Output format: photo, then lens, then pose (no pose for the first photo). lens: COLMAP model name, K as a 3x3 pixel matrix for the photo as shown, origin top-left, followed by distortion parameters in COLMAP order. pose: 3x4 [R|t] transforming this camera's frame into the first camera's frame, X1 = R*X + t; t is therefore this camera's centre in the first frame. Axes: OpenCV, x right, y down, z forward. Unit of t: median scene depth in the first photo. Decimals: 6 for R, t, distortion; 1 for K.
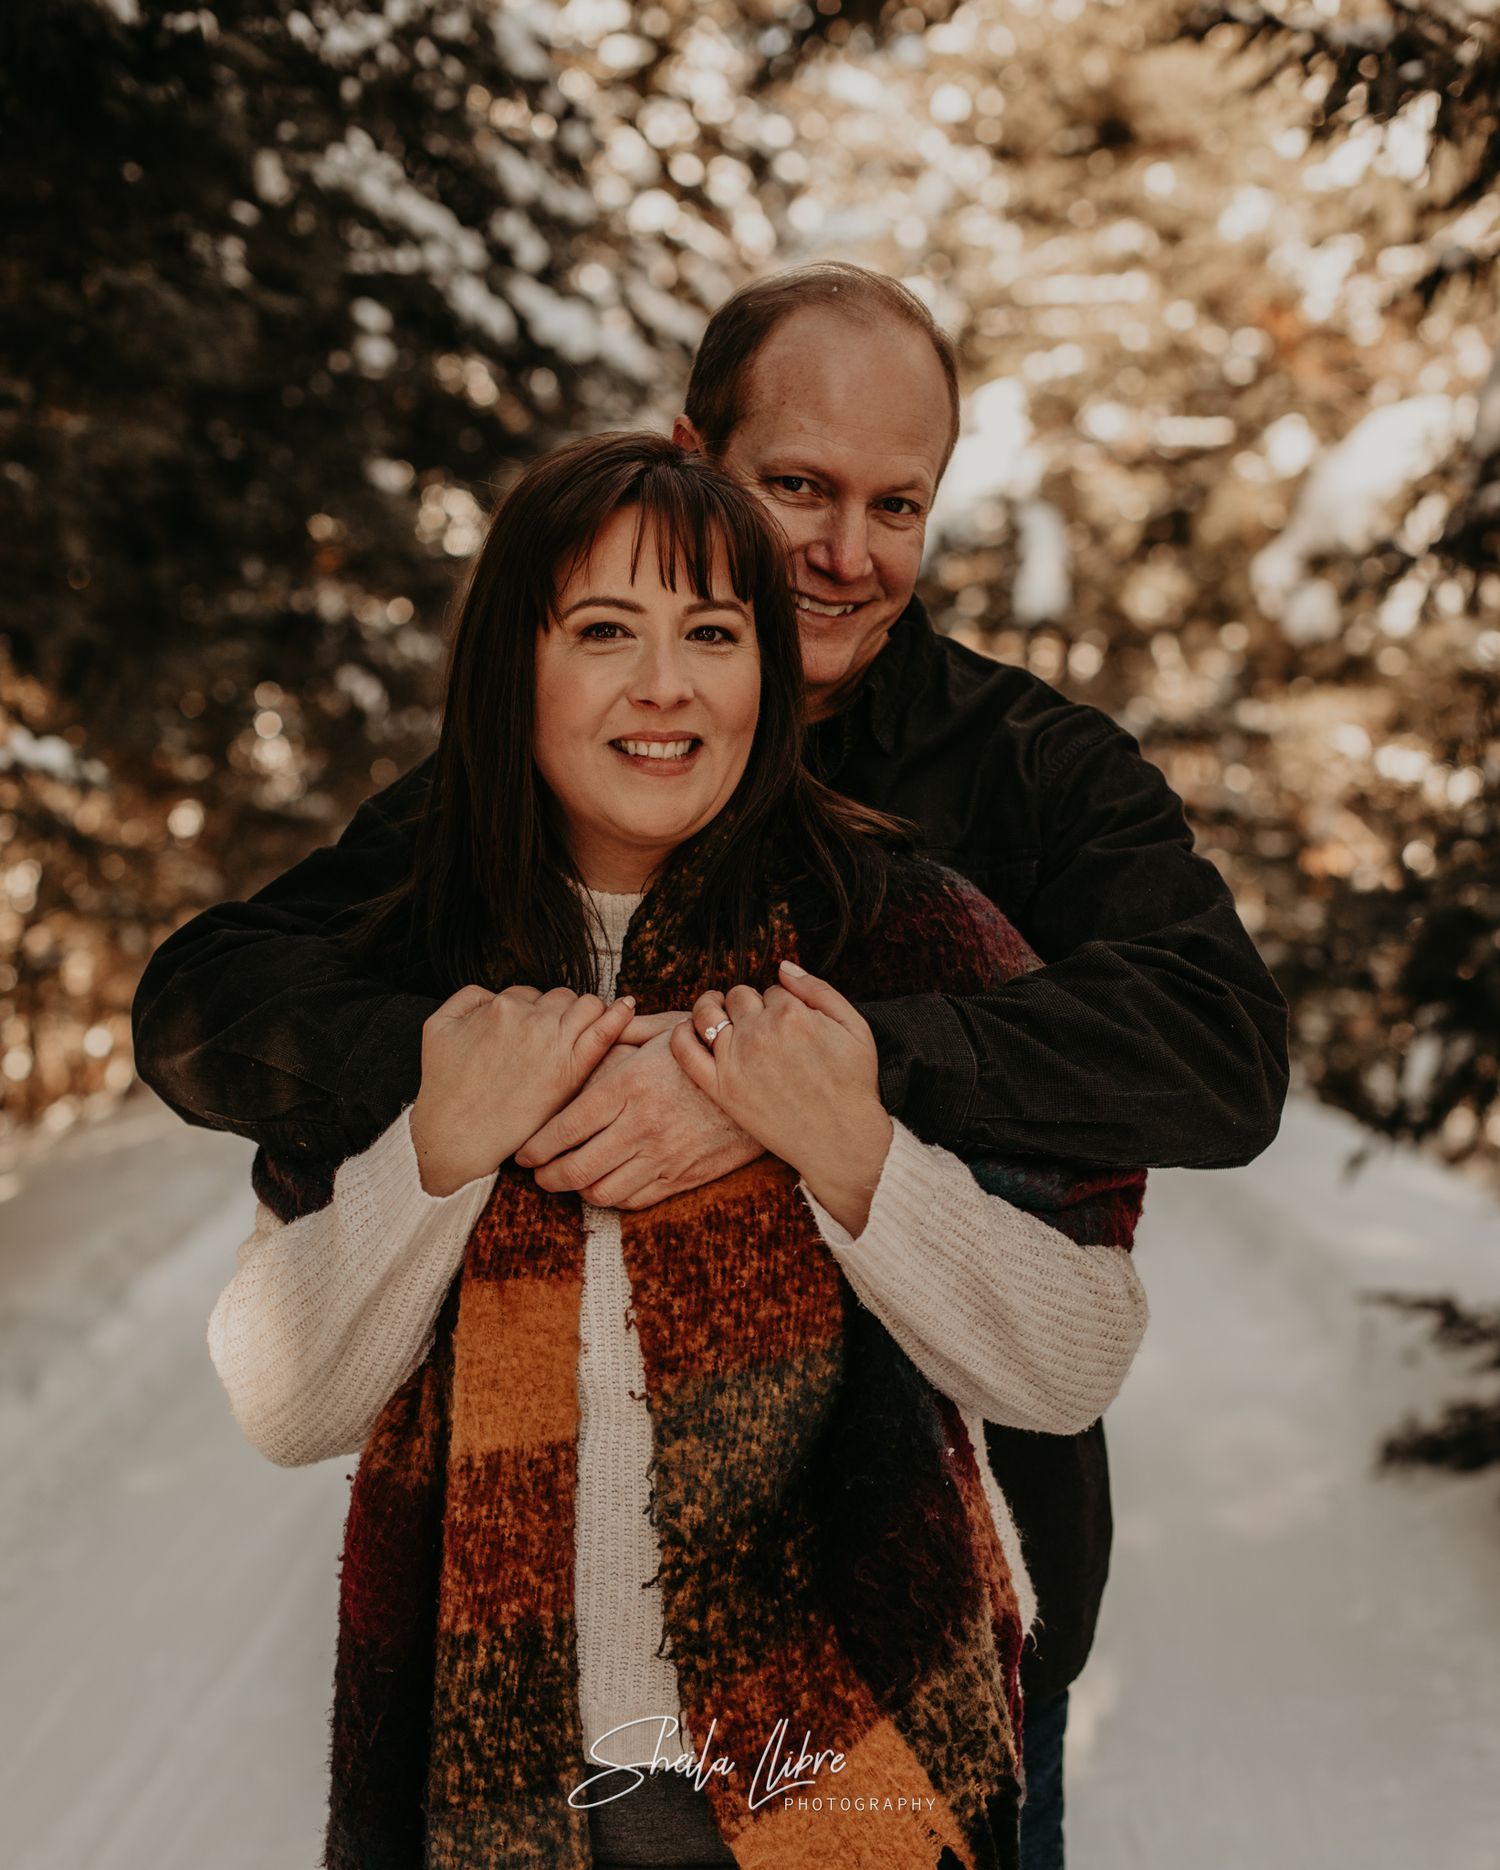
lens RADIAL K [[3311.7, 0, 754.6], [0, 3311.7, 1124.8], [0, 0, 1]] dist [-0.136760, 0.000000]
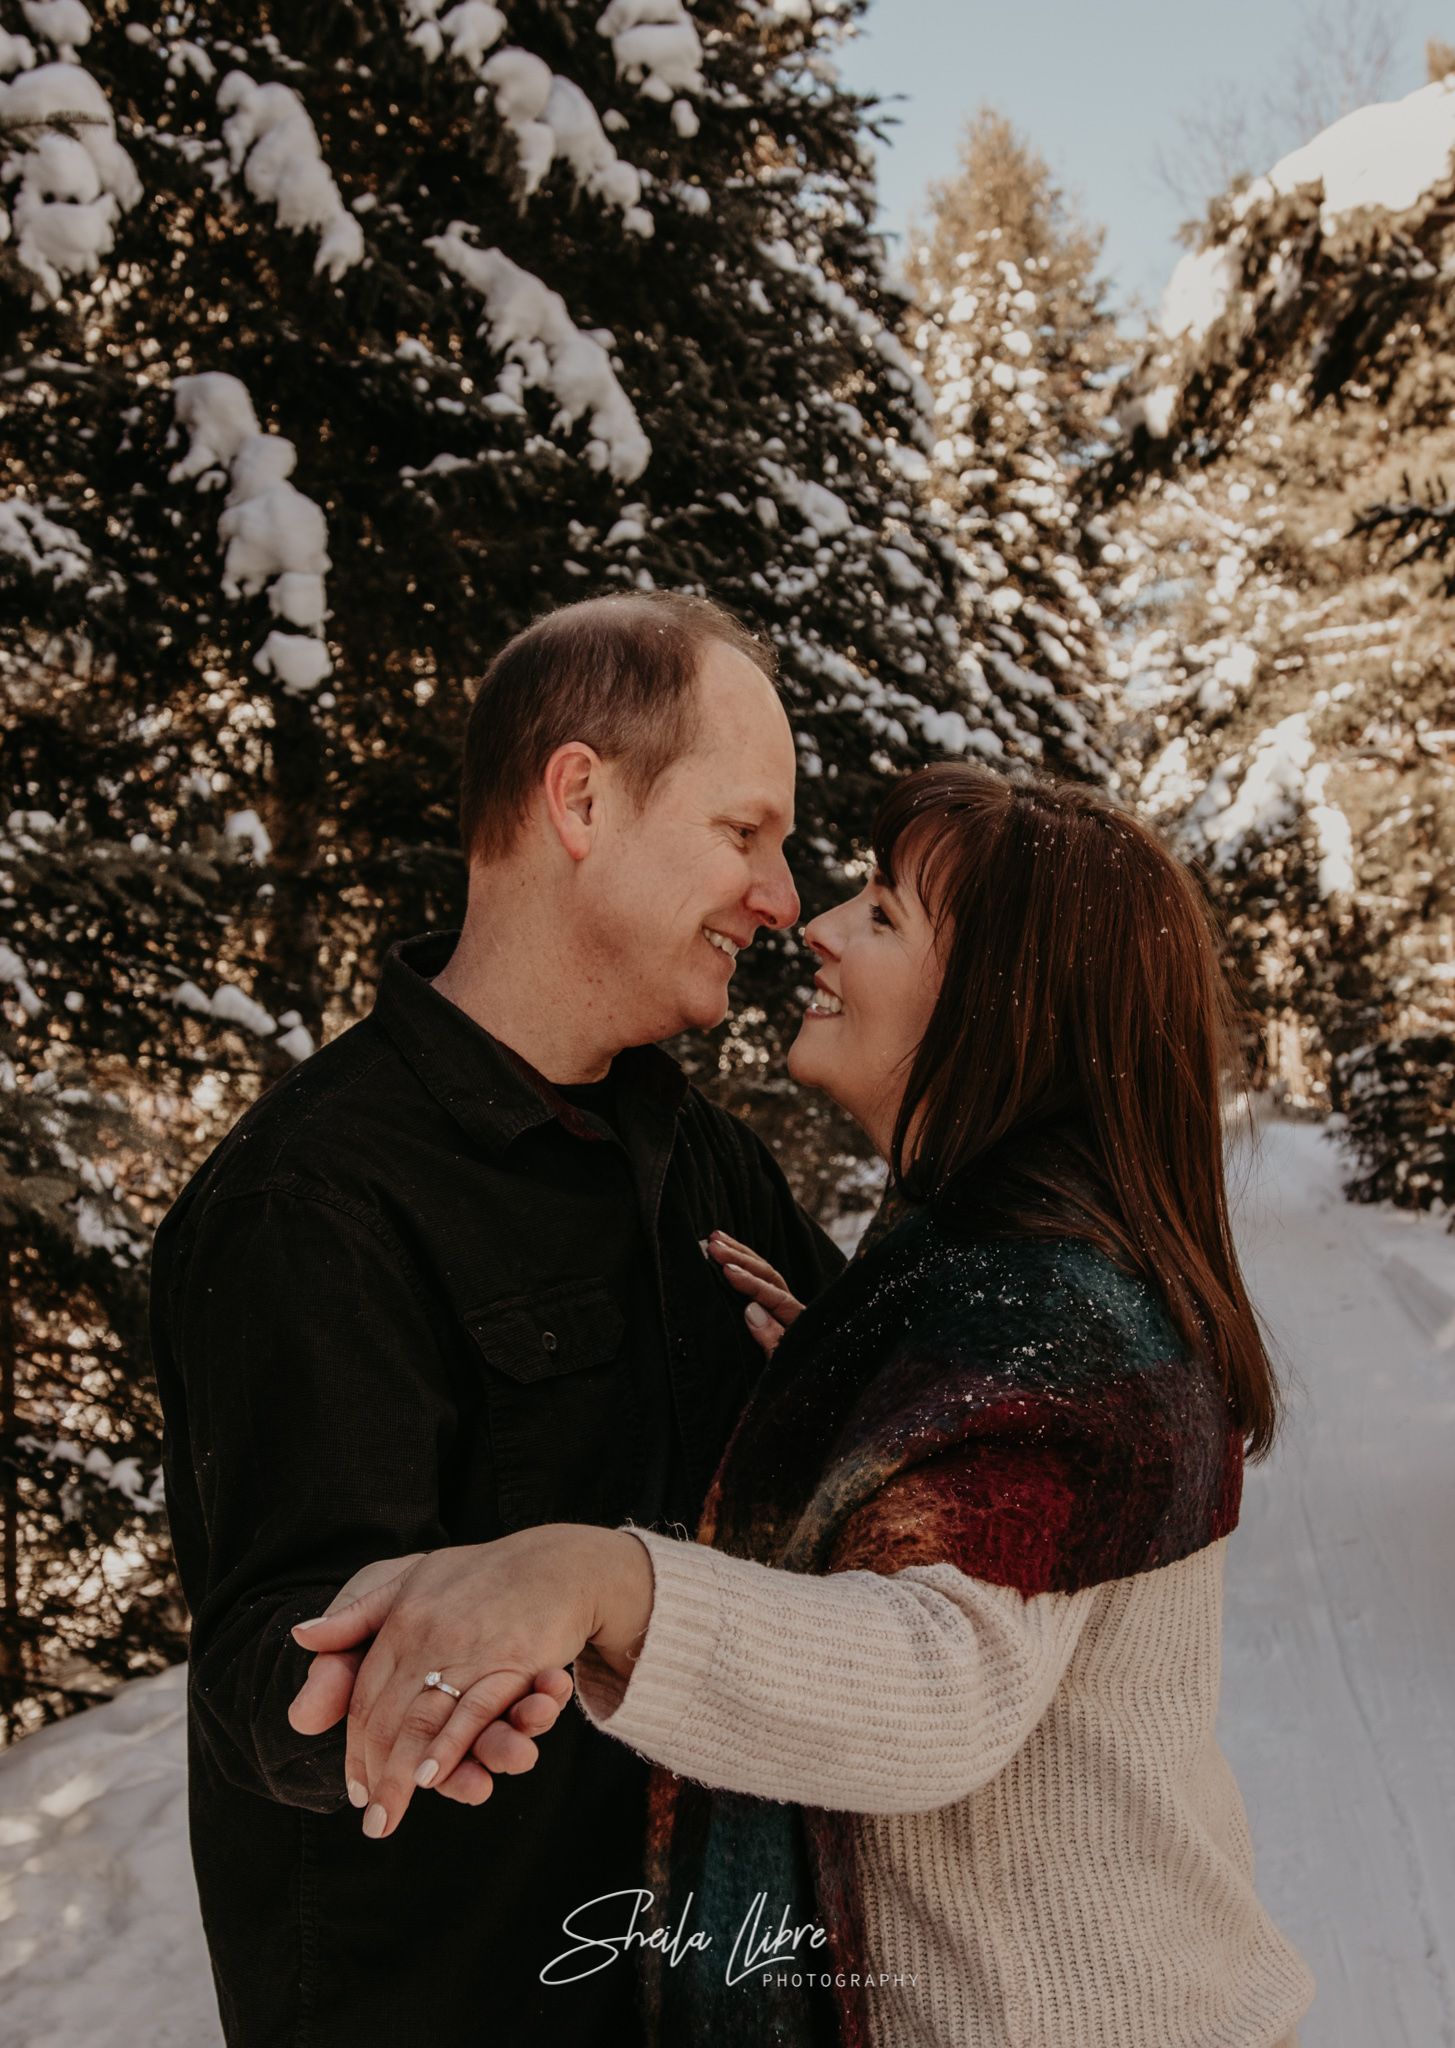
lens RADIAL K [[2674.5, 0, 704.5], [0, 2674.5, 1168.7], [0, 0, 1]] dist [0.026223, 0.000000]
pose [[0.985674, -0.063576, -0.156218, 0.005481], [0.054190, 0.996501, -0.063632, 0.005418], [0.159717, 0.054255, 0.985671, -0.095773]]
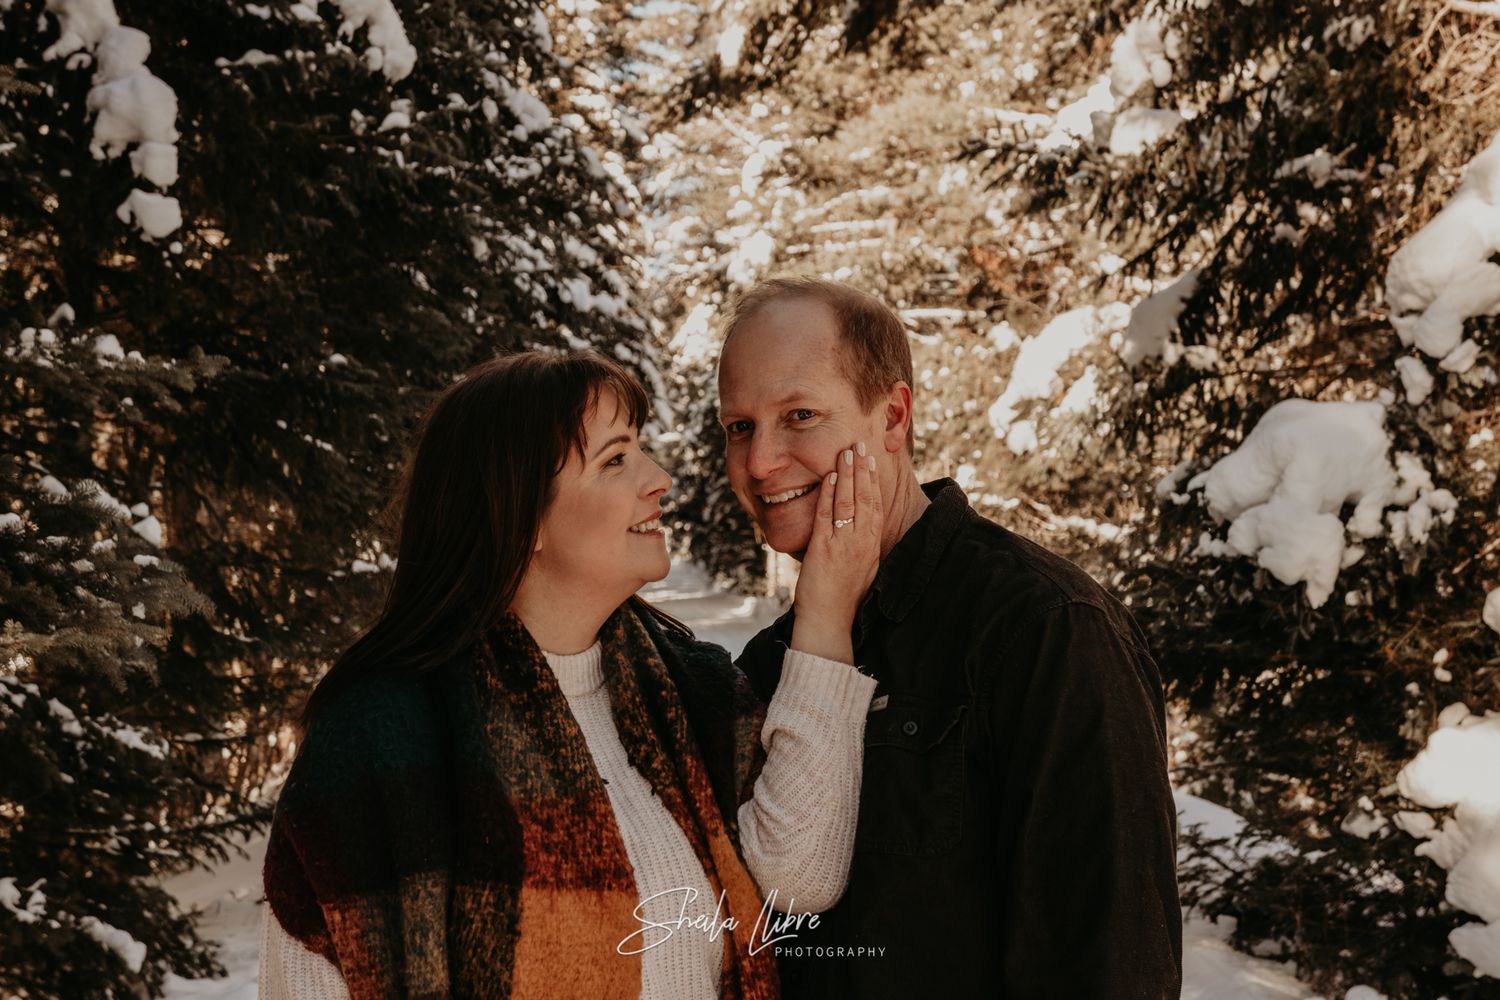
lens RADIAL K [[2269.7, 0, 740.8], [0, 2269.7, 508.5], [0, 0, 1]] dist [0.015247, 0.000000]
pose [[0.997553, -0.046450, 0.052254, -0.032723], [0.052371, 0.991591, -0.118341, 0.008314], [-0.046318, 0.120788, 0.991597, -0.122126]]
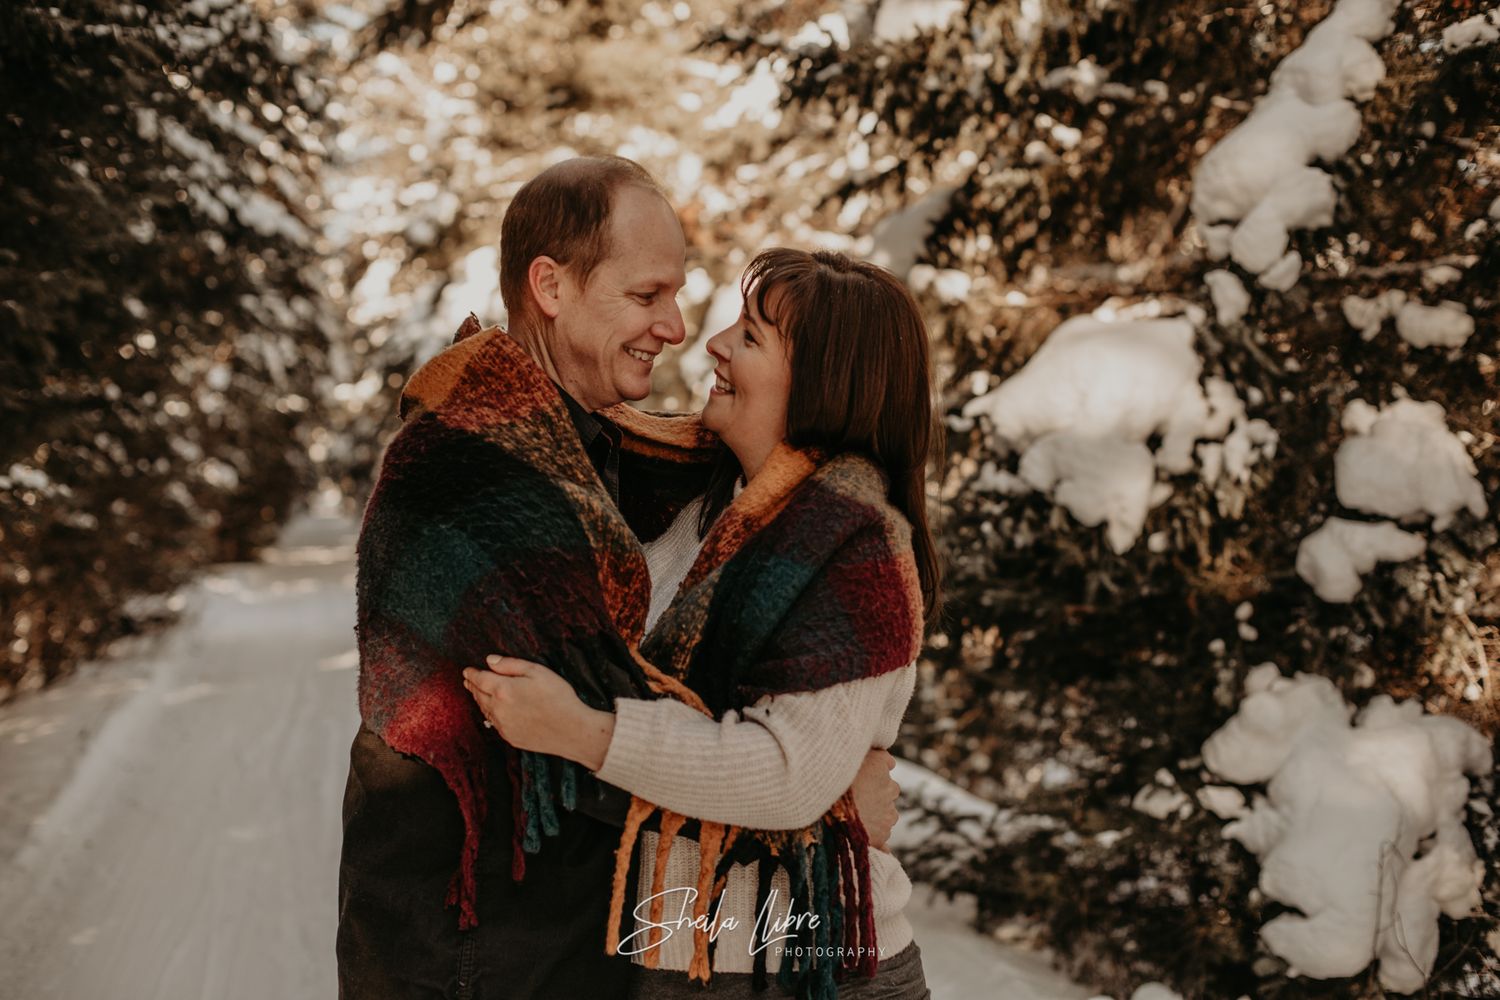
lens RADIAL K [[2148.4, 0, 751.5], [0, 2148.4, 511.3], [0, 0, 1]] dist [-0.122651, 0.000000]
pose [[0.977833, -0.021060, 0.208327, -0.034030], [0.041625, 0.994623, -0.094829, 0.005838], [-0.205209, 0.101399, 0.973451, -0.029674]]
